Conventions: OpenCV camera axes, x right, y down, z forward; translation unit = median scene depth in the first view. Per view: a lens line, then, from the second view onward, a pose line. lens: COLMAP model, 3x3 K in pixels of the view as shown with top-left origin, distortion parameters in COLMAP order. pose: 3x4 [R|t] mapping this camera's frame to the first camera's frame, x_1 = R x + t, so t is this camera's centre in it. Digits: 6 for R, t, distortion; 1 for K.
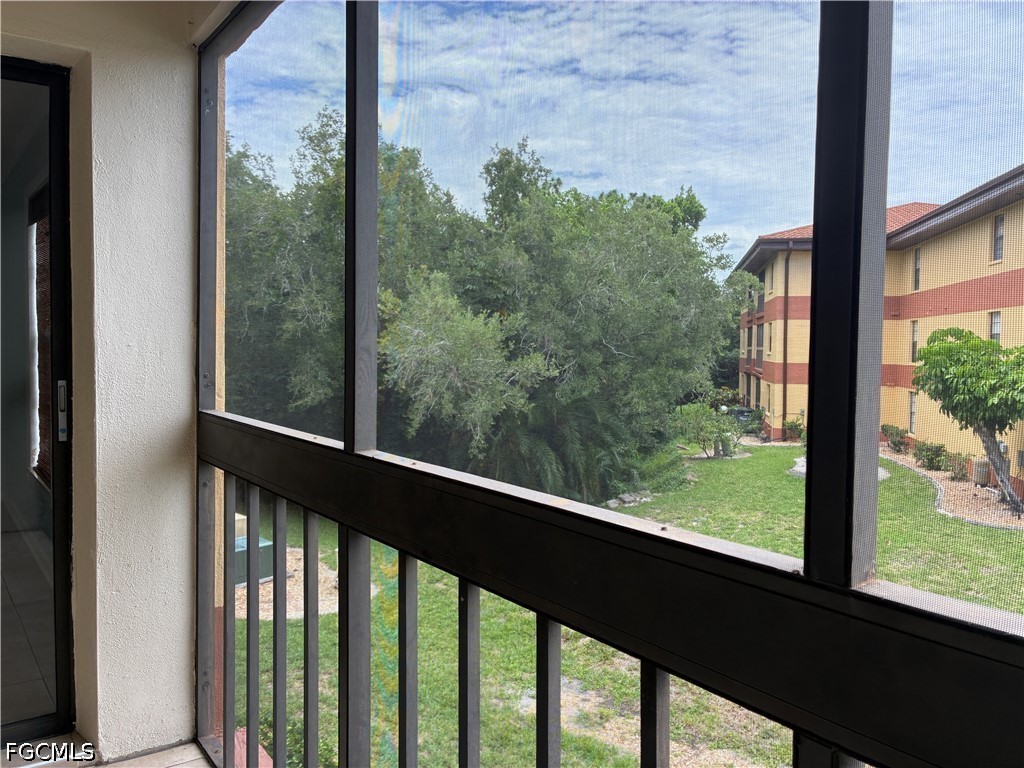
lens RADIAL K [[783.9, 0, 512.5], [0, 783.9, 375.0], [0, 0, 1]] dist [0.003998, 0.000815]
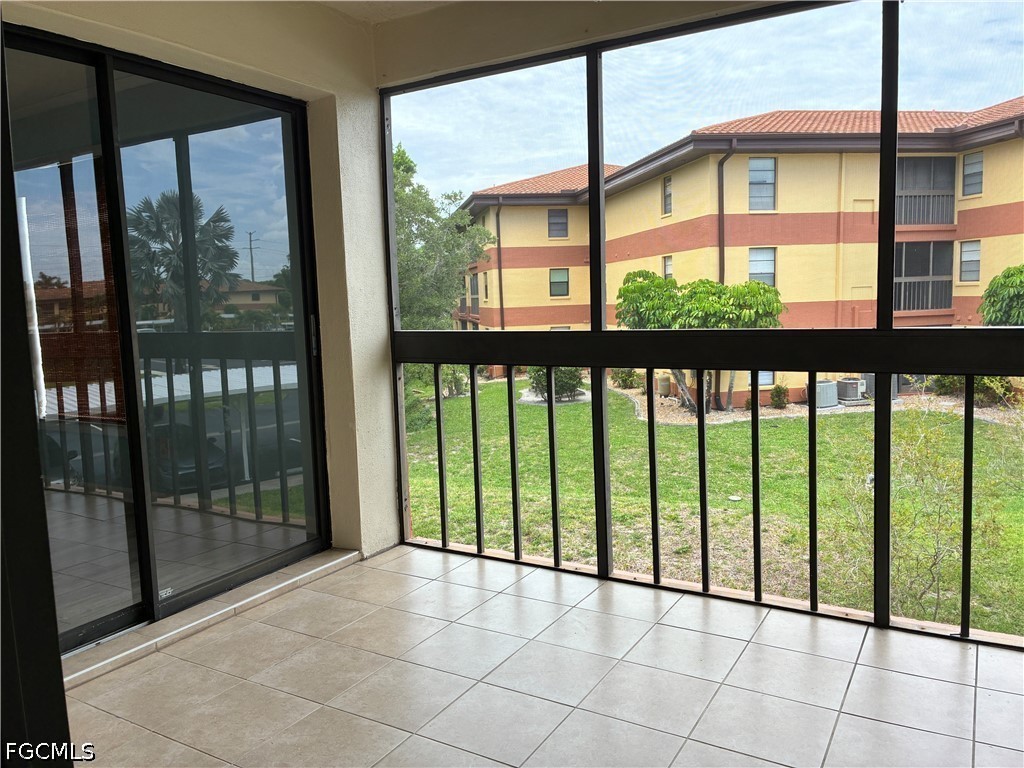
lens RADIAL K [[780.2, 0, 516.9], [0, 780.2, 387.1], [0, 0, 1]] dist [0.065130, -0.093798]
pose [[0.921499, -0.089824, 0.377851, -0.091687], [0.061905, 0.994420, 0.085422, 0.004869], [-0.383416, -0.055325, 0.921917, -0.060700]]
